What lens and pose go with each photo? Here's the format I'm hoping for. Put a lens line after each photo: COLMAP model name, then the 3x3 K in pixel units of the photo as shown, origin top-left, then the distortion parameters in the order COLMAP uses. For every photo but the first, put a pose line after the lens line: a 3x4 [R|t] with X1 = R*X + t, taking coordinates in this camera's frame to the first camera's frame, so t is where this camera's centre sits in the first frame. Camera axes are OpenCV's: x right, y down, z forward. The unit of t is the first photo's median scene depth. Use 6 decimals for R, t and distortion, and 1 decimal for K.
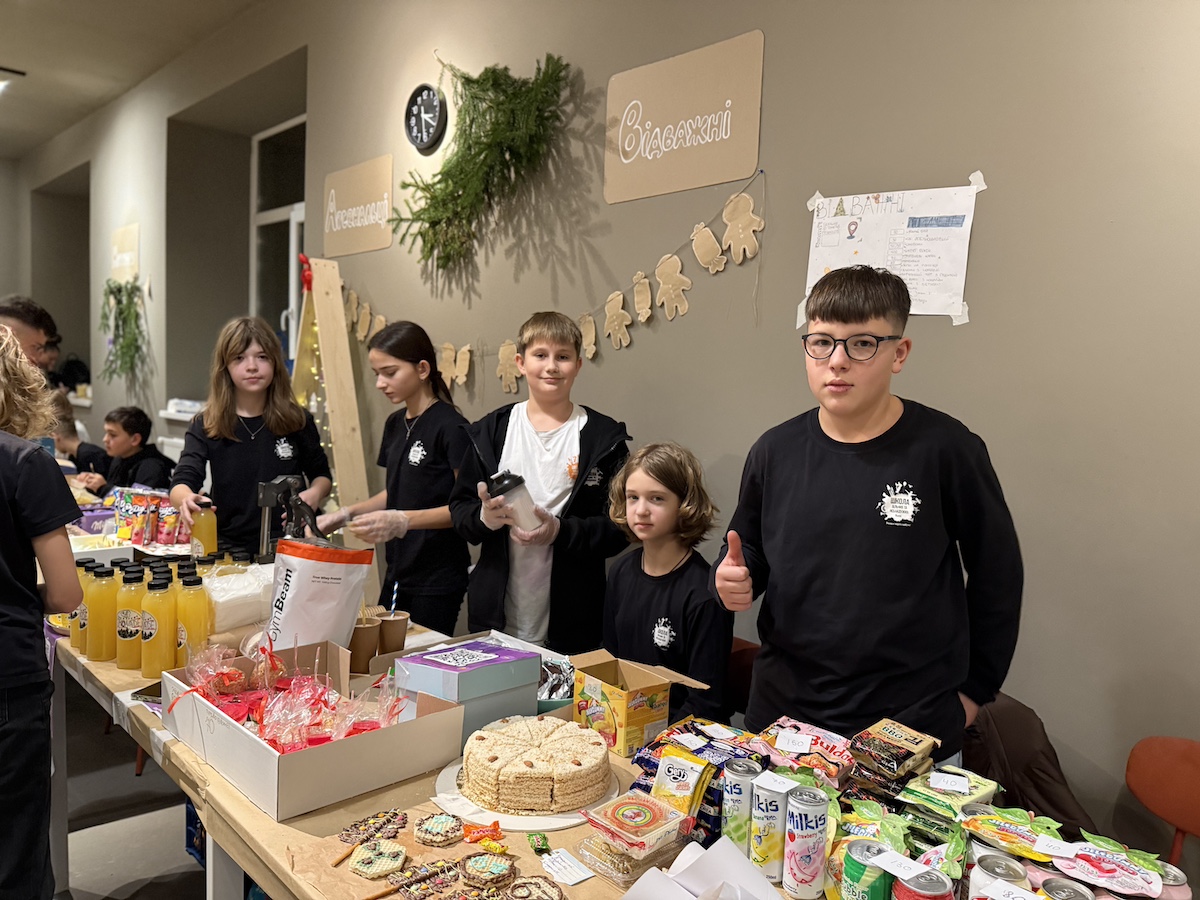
lens RADIAL K [[840.4, 0, 599.4], [0, 840.4, 445.6], [0, 0, 1]] dist [0.032592, 0.002734]
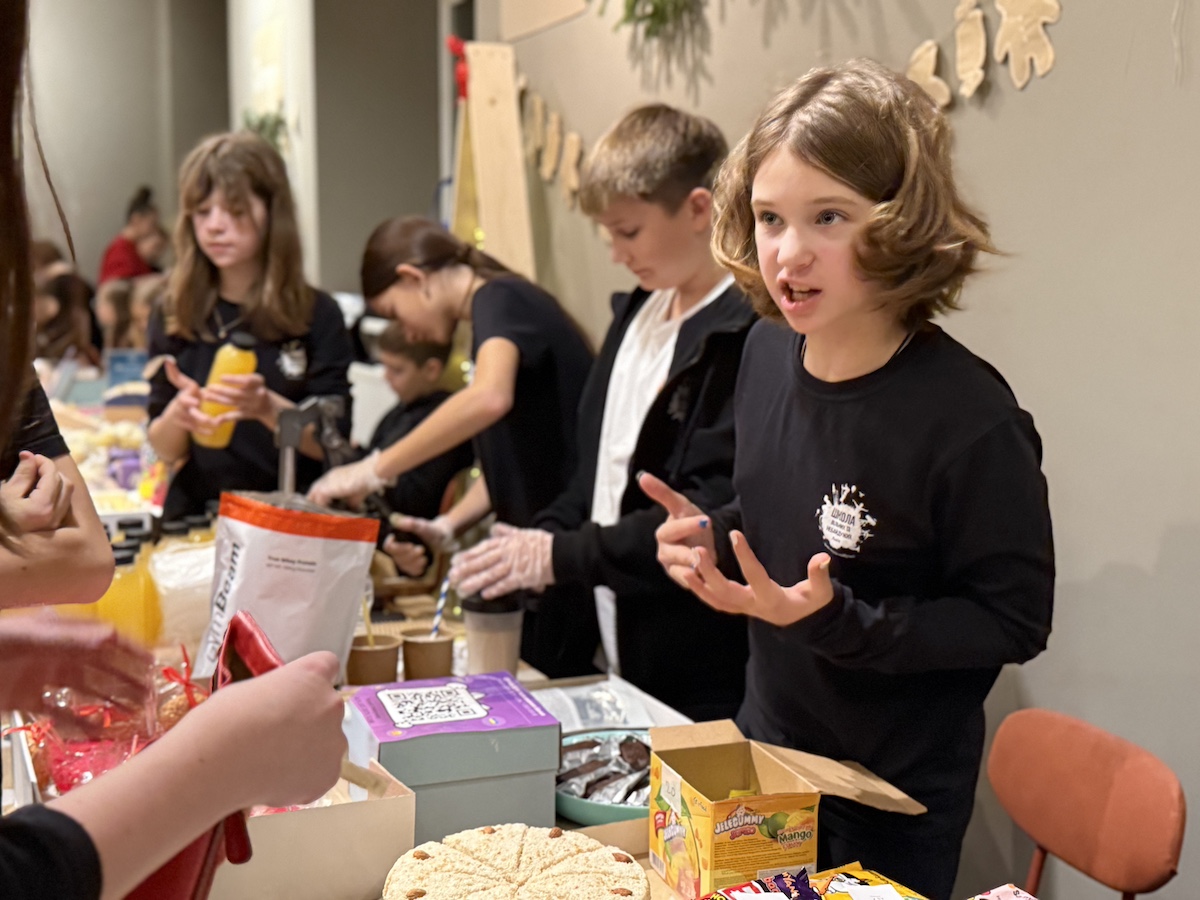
lens RADIAL K [[1449.8, 0, 599.7], [0, 1449.8, 454.4], [0, 0, 1]] dist [-0.015748, 0.000000]
pose [[0.925473, 0.013751, -0.378563, 0.181653], [0.004063, 0.998923, 0.046218, 0.026509], [0.378791, -0.044311, 0.924421, 0.109847]]
